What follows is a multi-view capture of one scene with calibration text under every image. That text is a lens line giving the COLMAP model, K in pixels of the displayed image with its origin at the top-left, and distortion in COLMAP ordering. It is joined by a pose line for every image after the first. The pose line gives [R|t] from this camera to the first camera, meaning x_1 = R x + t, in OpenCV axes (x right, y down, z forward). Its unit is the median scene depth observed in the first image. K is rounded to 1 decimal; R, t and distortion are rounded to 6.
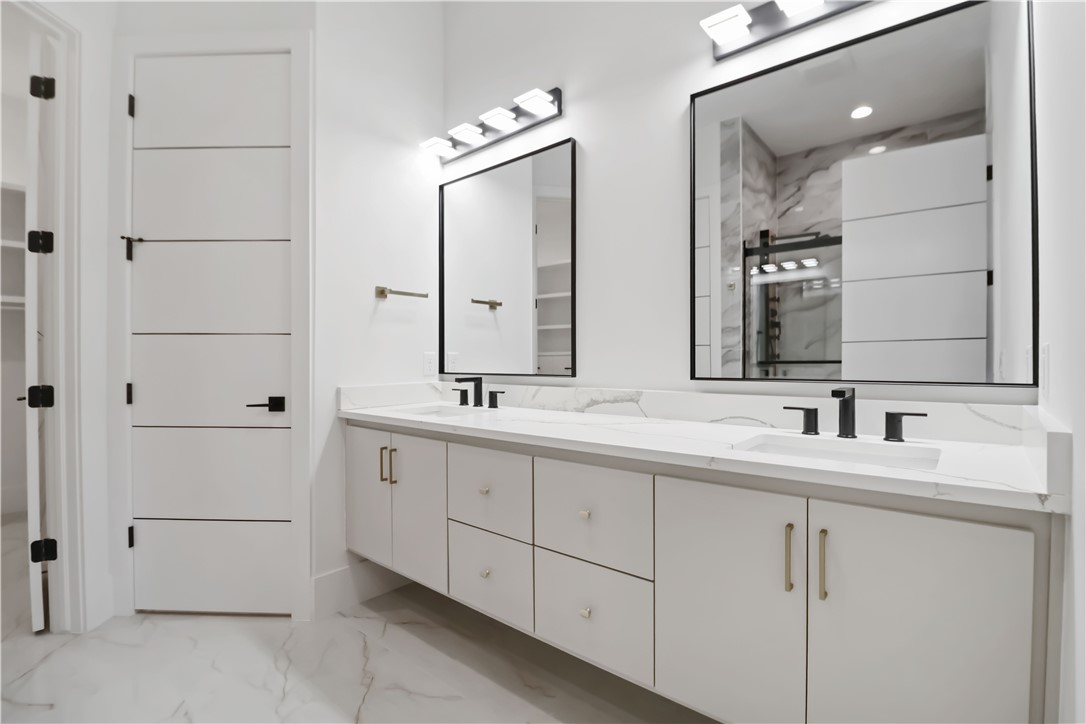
lens RADIAL K [[514.0, 0, 561.5], [0, 514.0, 361.4], [0, 0, 1]] dist [-0.005350, -0.007404]
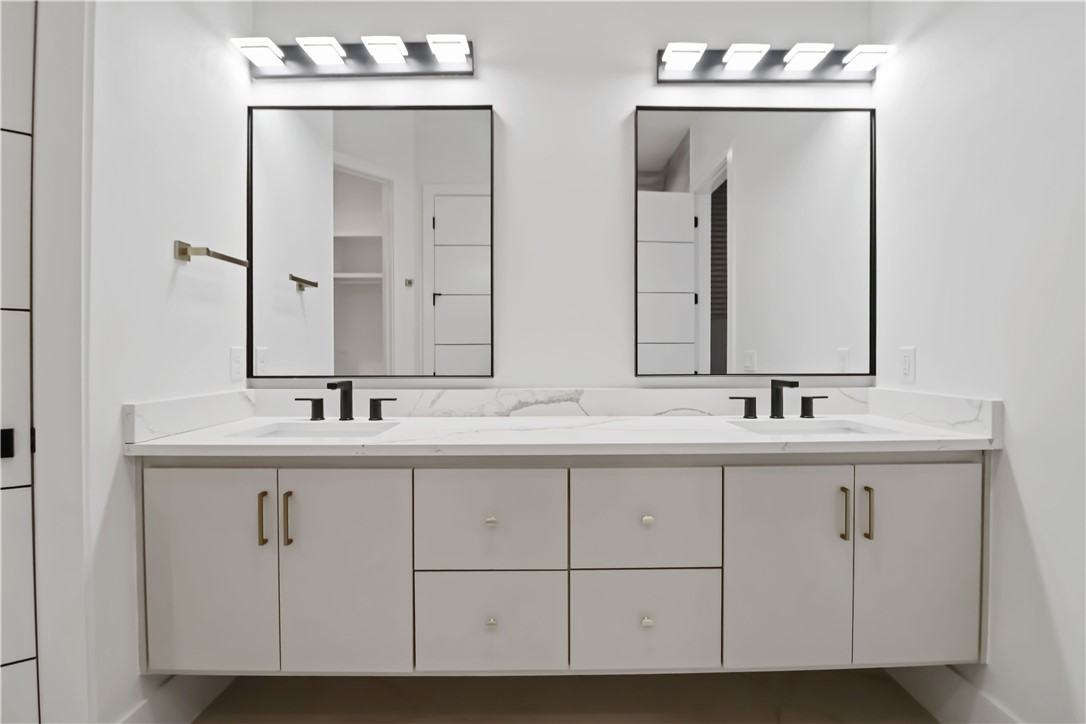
lens RADIAL K [[514.0, 0, 547.6], [0, 514.0, 362.6], [0, 0, 1]] dist [-0.005350, -0.007404]
pose [[0.759071, -0.006097, 0.650980, -0.507131], [0.001892, 0.999973, 0.007160, -0.000941], [-0.651005, -0.004203, 0.759061, 0.281173]]
